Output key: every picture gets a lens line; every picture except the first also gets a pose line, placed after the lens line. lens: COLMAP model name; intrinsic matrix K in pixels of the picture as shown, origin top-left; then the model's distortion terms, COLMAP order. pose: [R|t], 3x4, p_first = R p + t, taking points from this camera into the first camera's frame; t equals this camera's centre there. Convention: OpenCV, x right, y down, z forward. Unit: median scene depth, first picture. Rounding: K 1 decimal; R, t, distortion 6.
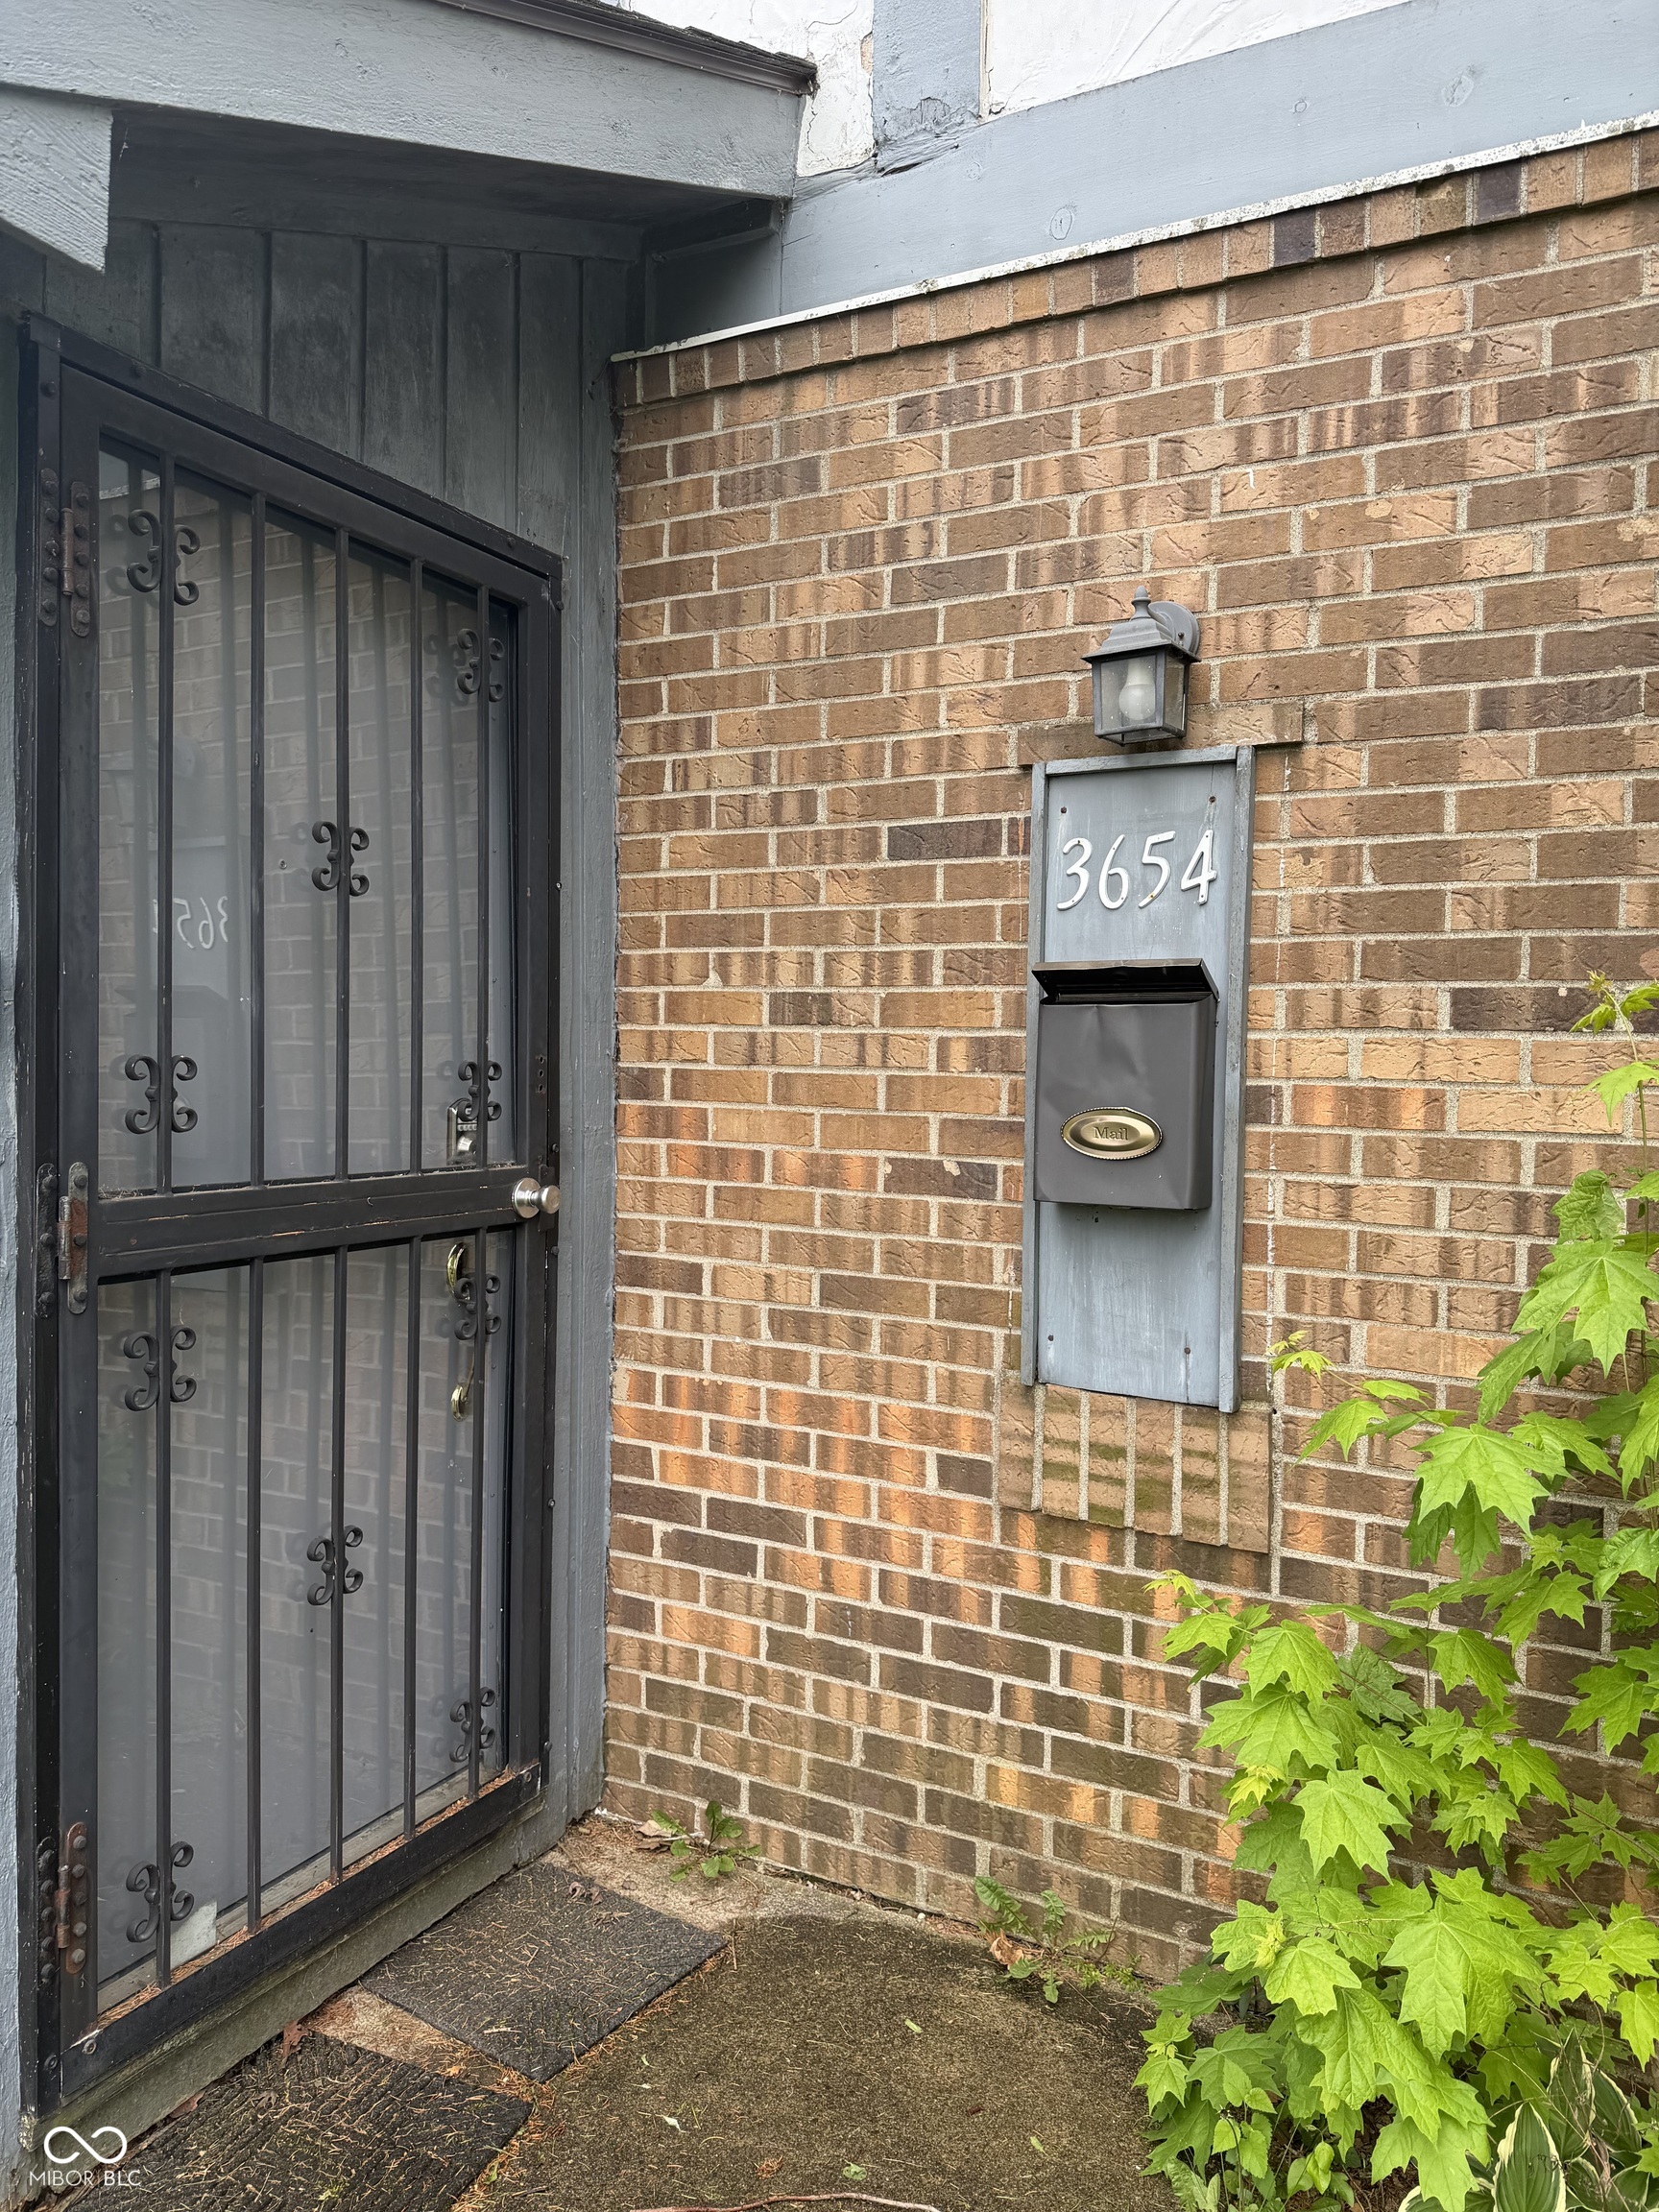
lens RADIAL K [[1587.4, 0, 821.2], [0, 1587.4, 1116.0], [0, 0, 1]] dist [0.123989, -0.090504]
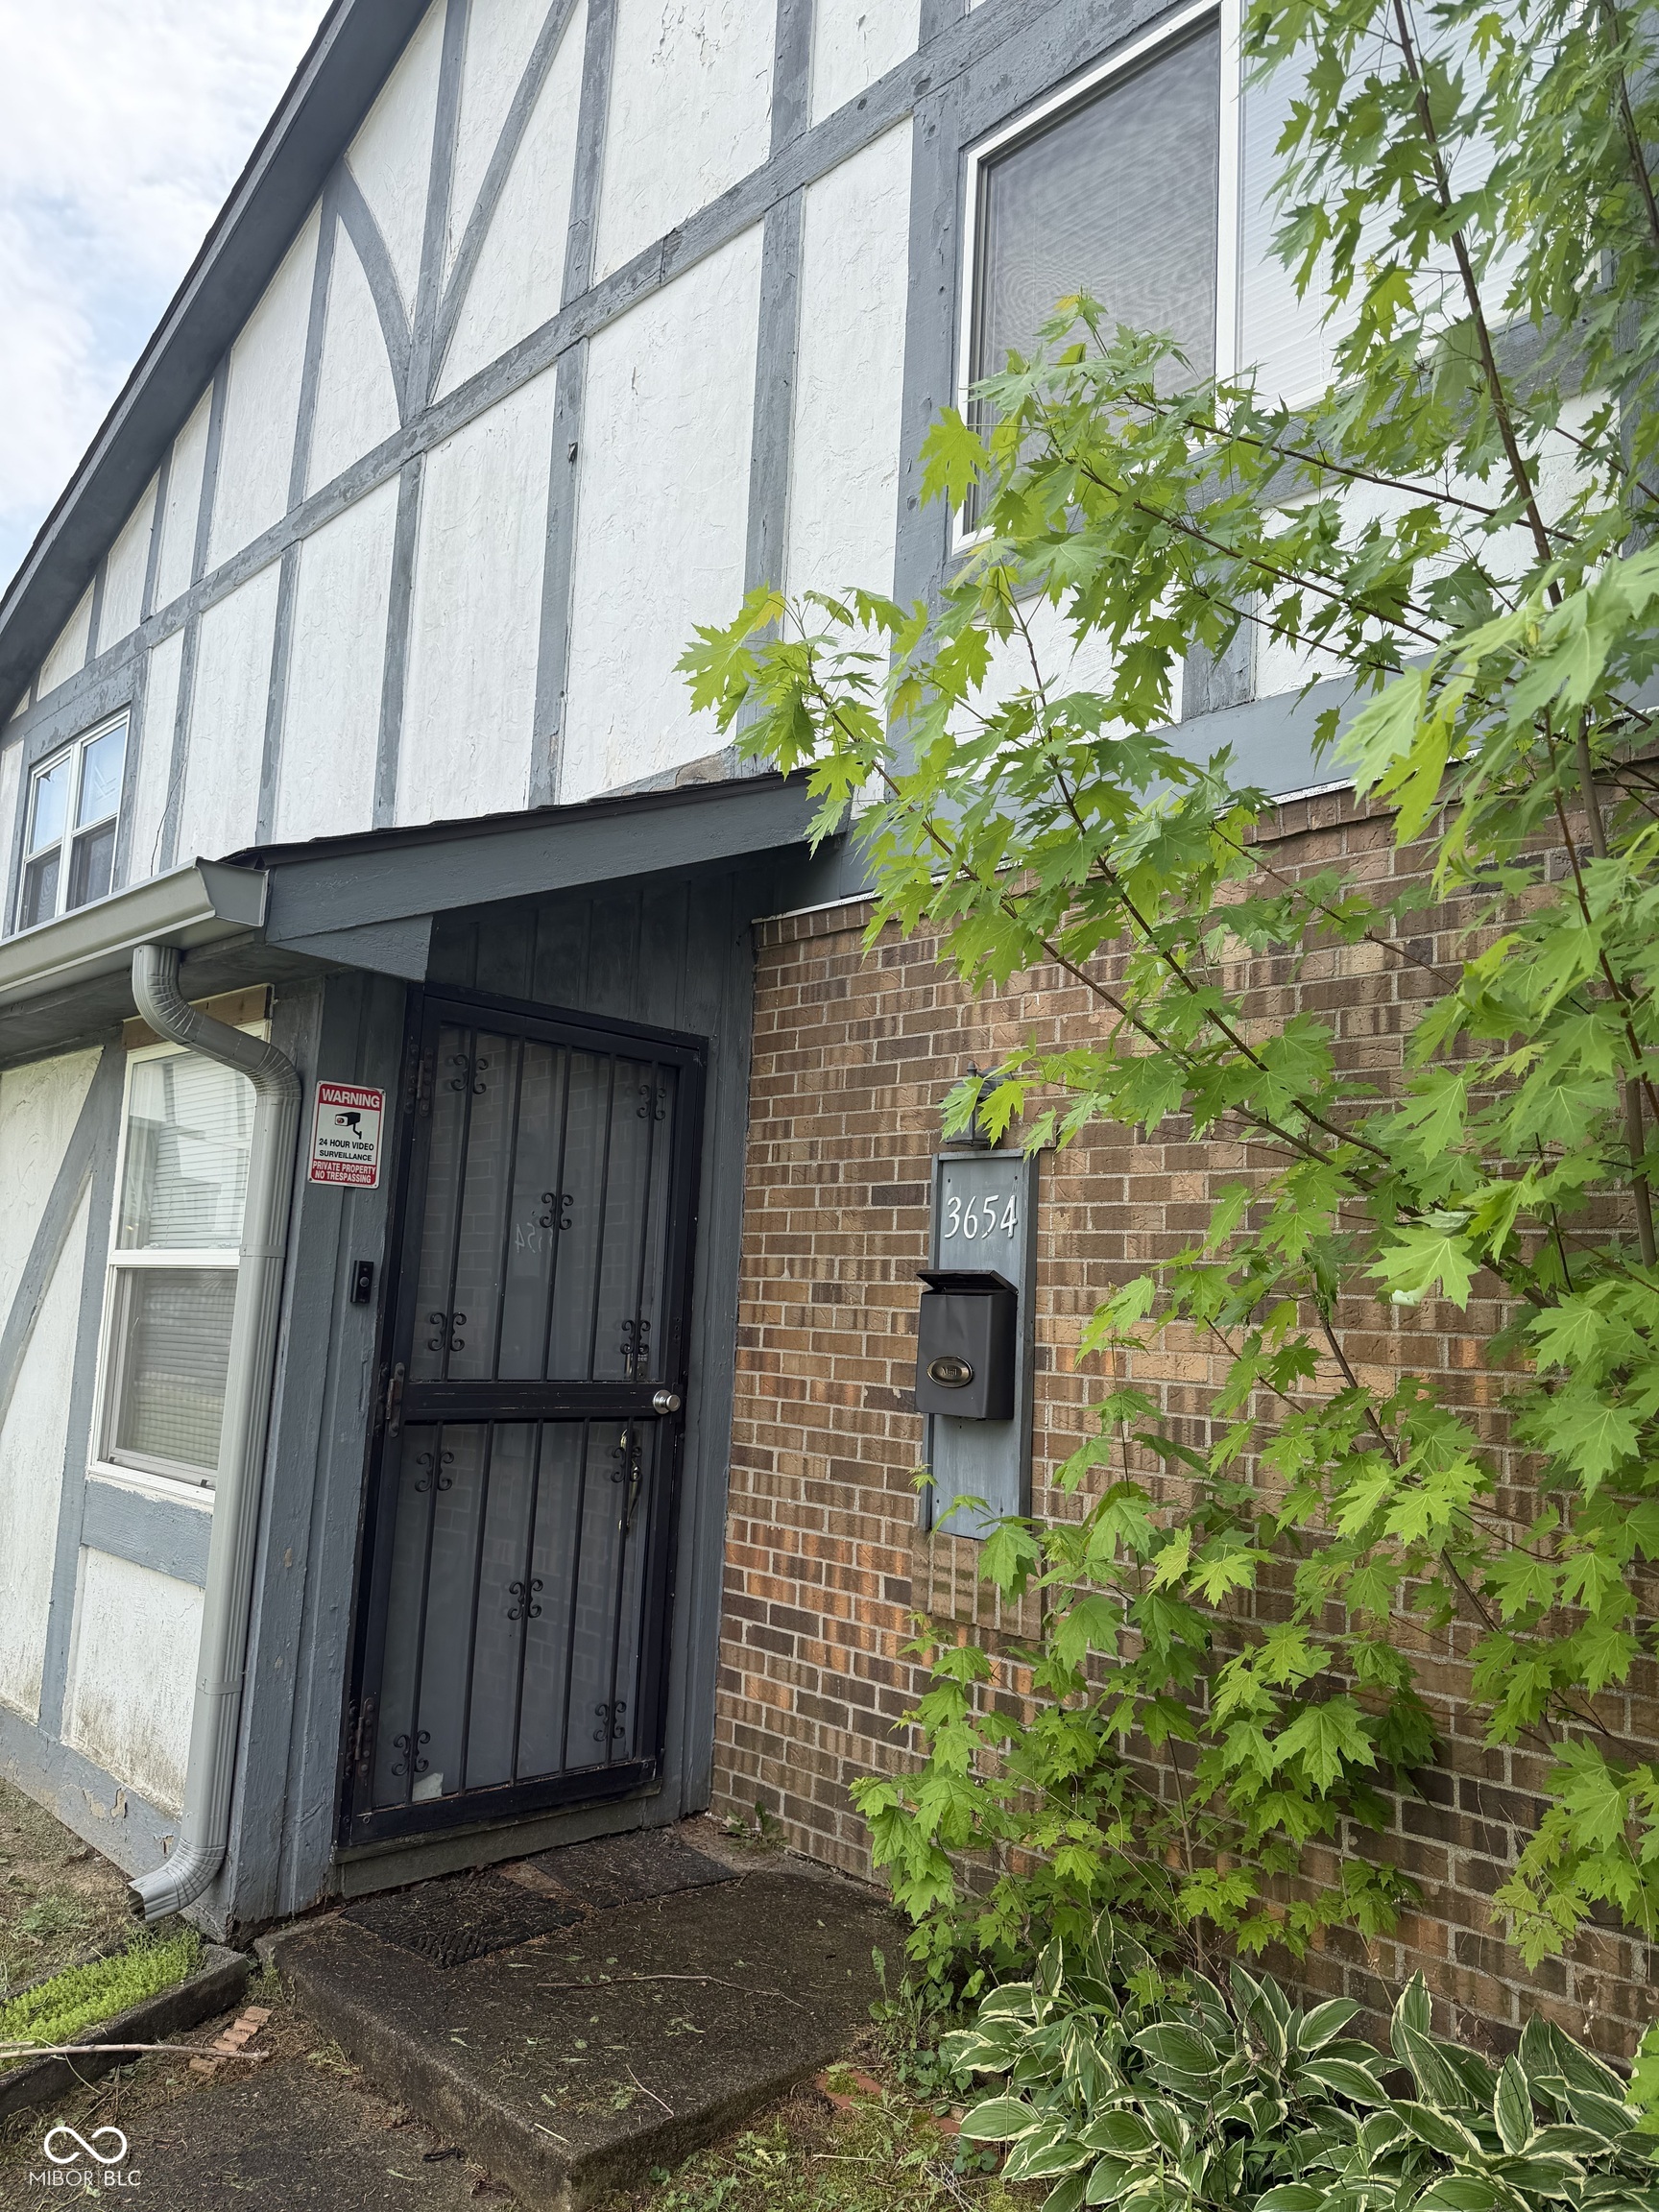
lens RADIAL K [[1587.4, 0, 834.1], [0, 1587.4, 1118.4], [0, 0, 1]] dist [0.123989, -0.090504]
pose [[0.950071, -0.011132, -0.311836, 0.538828], [-0.043092, 0.985107, -0.166454, 0.029647], [0.309045, 0.171580, 0.935442, -0.606088]]
